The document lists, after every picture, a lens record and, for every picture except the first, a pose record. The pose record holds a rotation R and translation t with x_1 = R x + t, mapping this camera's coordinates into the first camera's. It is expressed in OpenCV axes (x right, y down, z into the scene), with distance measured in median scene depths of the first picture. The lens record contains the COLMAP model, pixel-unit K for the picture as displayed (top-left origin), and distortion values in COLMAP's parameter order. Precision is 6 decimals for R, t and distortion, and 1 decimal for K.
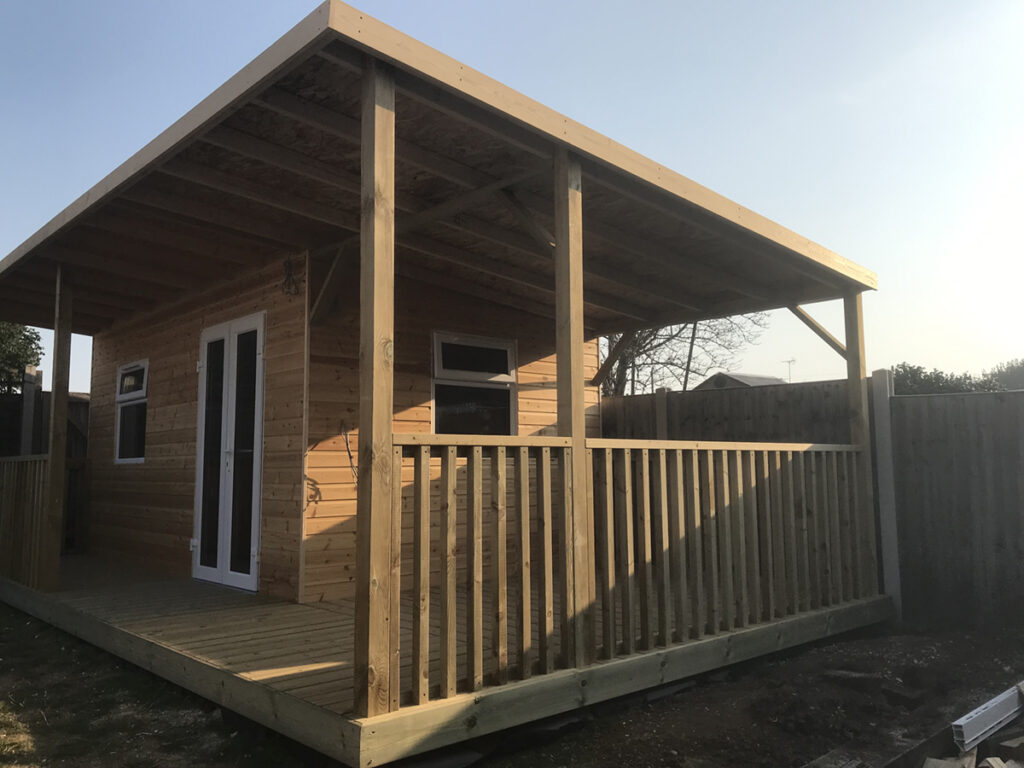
lens RADIAL K [[840.7, 0, 512.0], [0, 840.7, 384.0], [0, 0, 1]] dist [0.029816, -0.003105]
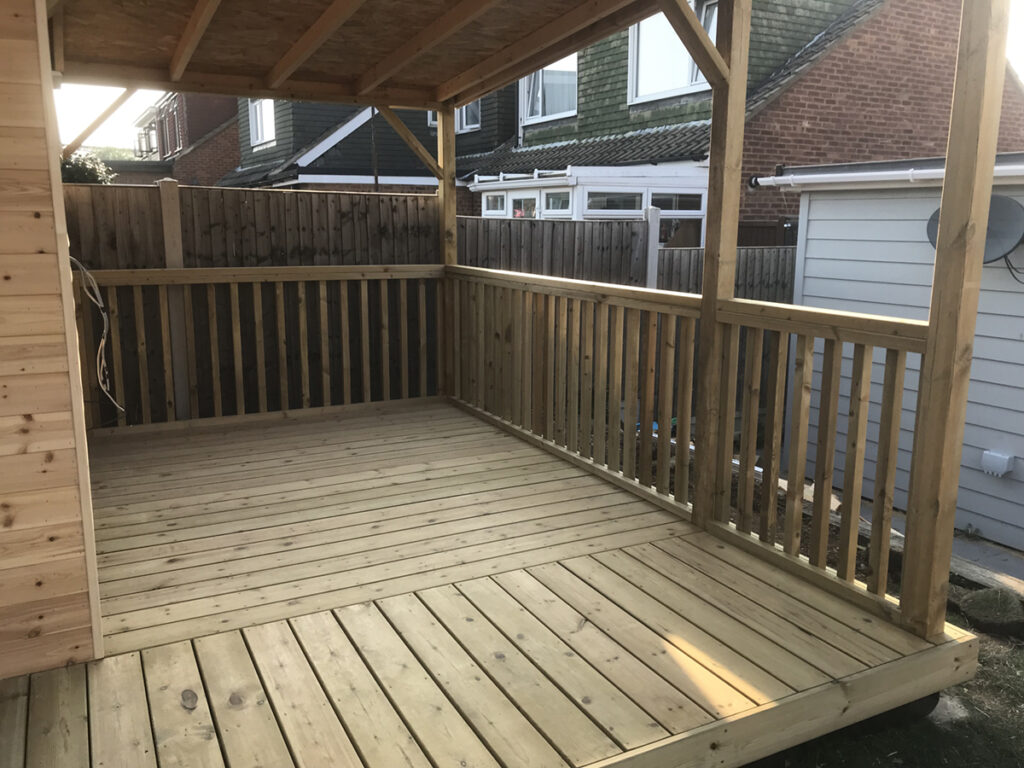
lens RADIAL K [[840.7, 0, 512.0], [0, 840.7, 384.0], [0, 0, 1]] dist [0.029816, -0.003105]
pose [[0.253704, -0.176742, 0.950998, -0.529233], [-0.102523, 0.972714, 0.208128, -0.006971], [-0.961833, -0.150302, 0.228662, 0.602520]]
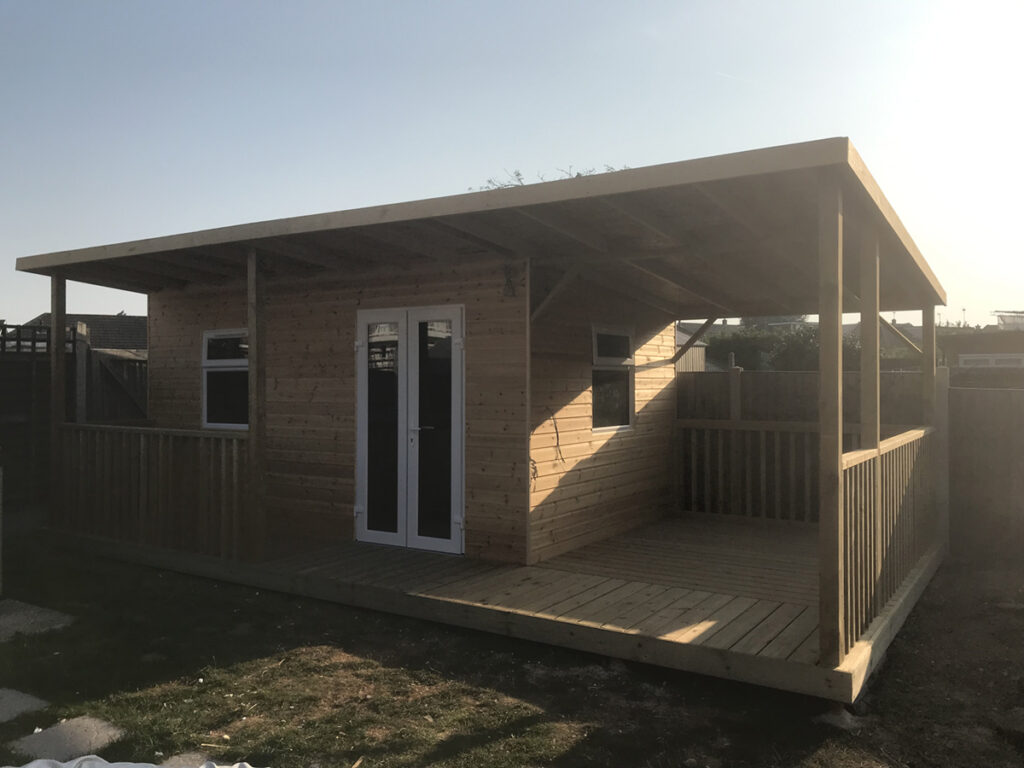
lens RADIAL K [[833.2, 0, 513.4], [0, 833.2, 379.2], [0, 0, 1]] dist [0.123756, -0.240310]
pose [[0.965668, 0.007331, 0.259676, -0.496462], [-0.032036, 0.995332, 0.091034, -0.088767], [-0.257797, -0.096228, 0.961395, -0.076807]]
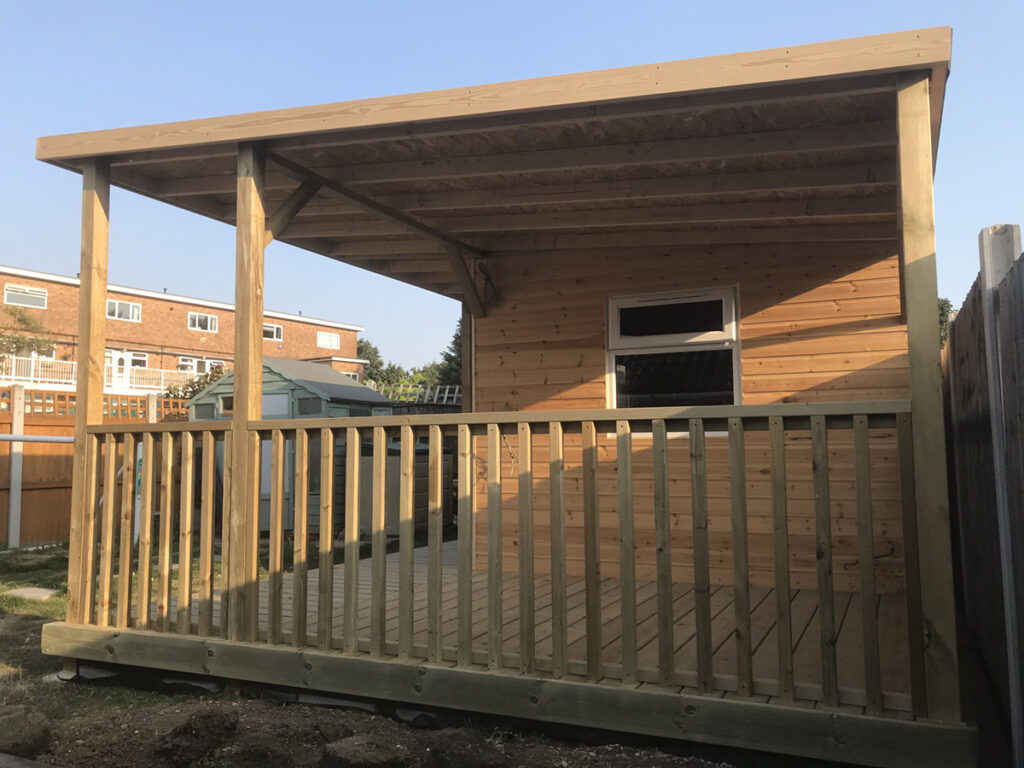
lens RADIAL K [[833.2, 0, 513.4], [0, 833.2, 379.2], [0, 0, 1]] dist [0.123756, -0.240310]
pose [[0.389954, -0.076349, -0.917664, 0.696642], [0.094891, 0.994583, -0.042426, 0.053285], [0.915932, -0.070534, 0.395087, 0.539406]]
